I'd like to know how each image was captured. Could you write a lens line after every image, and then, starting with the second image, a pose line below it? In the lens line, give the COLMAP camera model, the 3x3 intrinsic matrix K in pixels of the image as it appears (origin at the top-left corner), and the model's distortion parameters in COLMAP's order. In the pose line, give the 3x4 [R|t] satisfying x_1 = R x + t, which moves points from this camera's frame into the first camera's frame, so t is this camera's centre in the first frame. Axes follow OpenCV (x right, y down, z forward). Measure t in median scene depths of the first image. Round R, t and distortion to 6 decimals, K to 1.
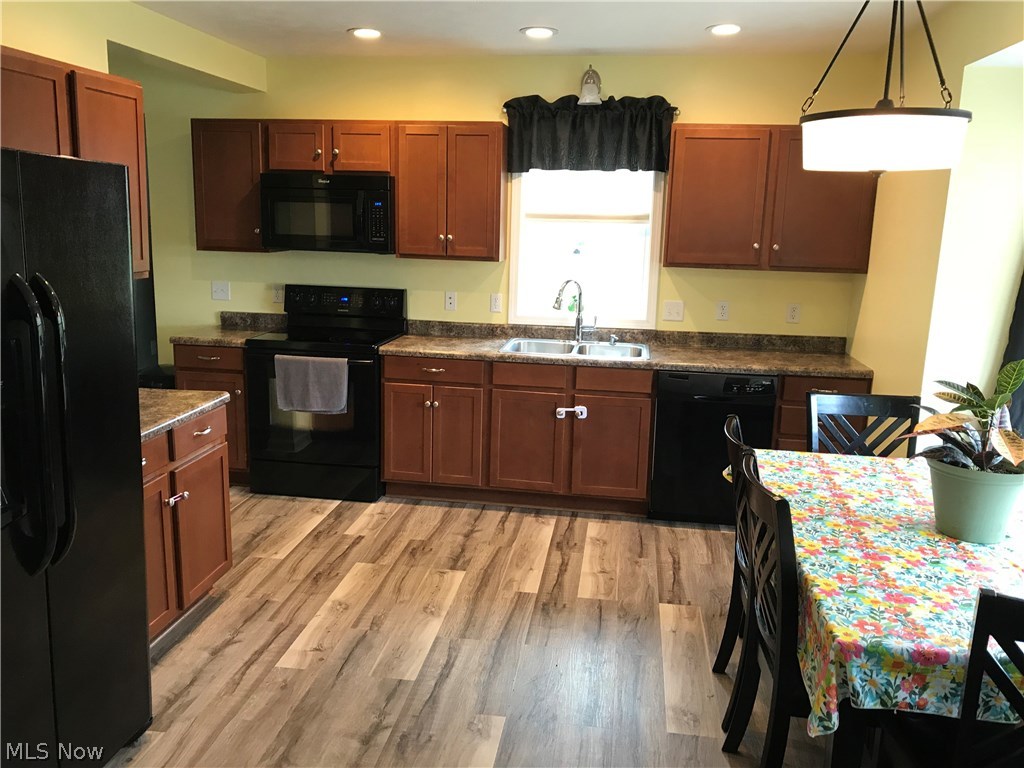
lens RADIAL K [[834.8, 0, 500.4], [0, 834.8, 384.2], [0, 0, 1]] dist [0.104717, -0.184242]
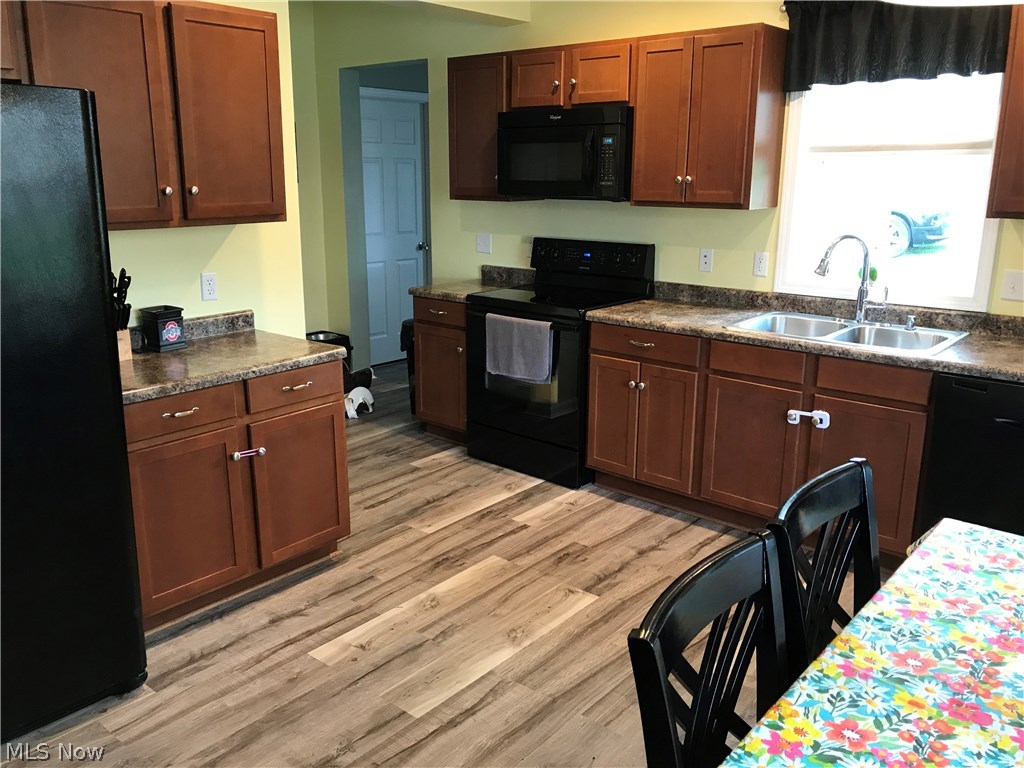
lens RADIAL K [[834.8, 0, 500.4], [0, 834.8, 384.2], [0, 0, 1]] dist [0.104717, -0.184242]
pose [[0.844728, 0.111397, -0.523474, 0.232597], [-0.086495, 0.993656, 0.071878, -0.024305], [0.528160, -0.015440, 0.849004, 0.226651]]
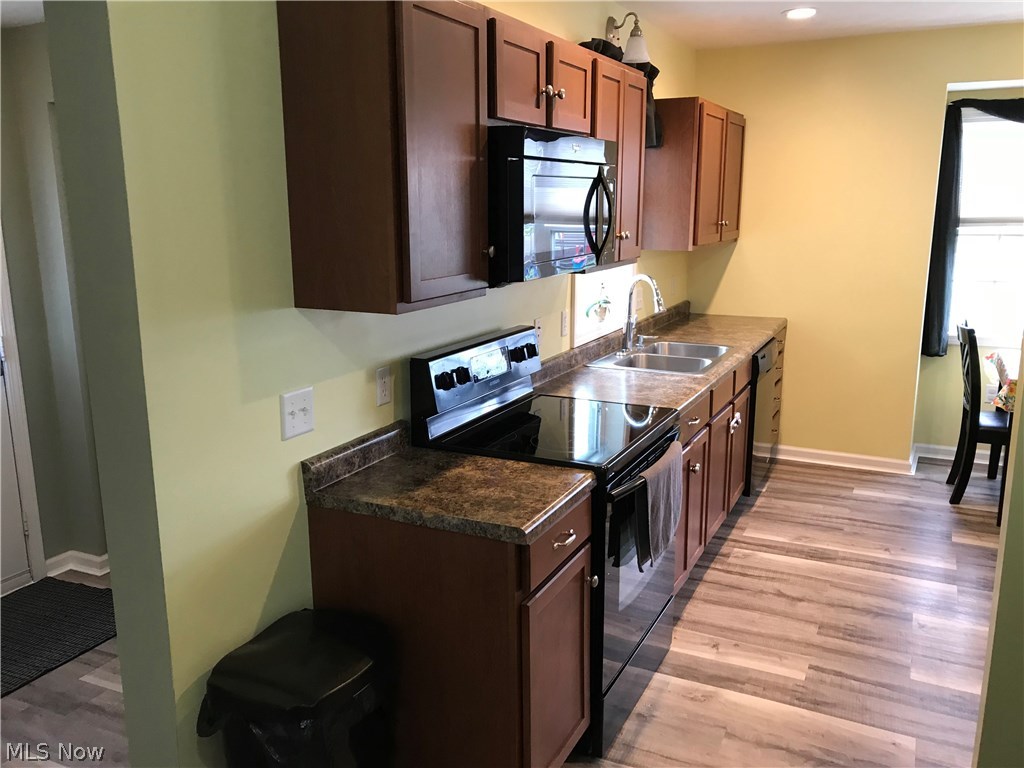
lens RADIAL K [[847.7, 0, 512.0], [0, 847.7, 384.0], [0, 0, 1]] dist [0.002430, 0.057438]
pose [[0.297377, -0.225767, 0.927683, -0.769739], [0.206317, 0.963878, 0.168439, -0.195749], [-0.932202, 0.141307, 0.333215, 0.887064]]
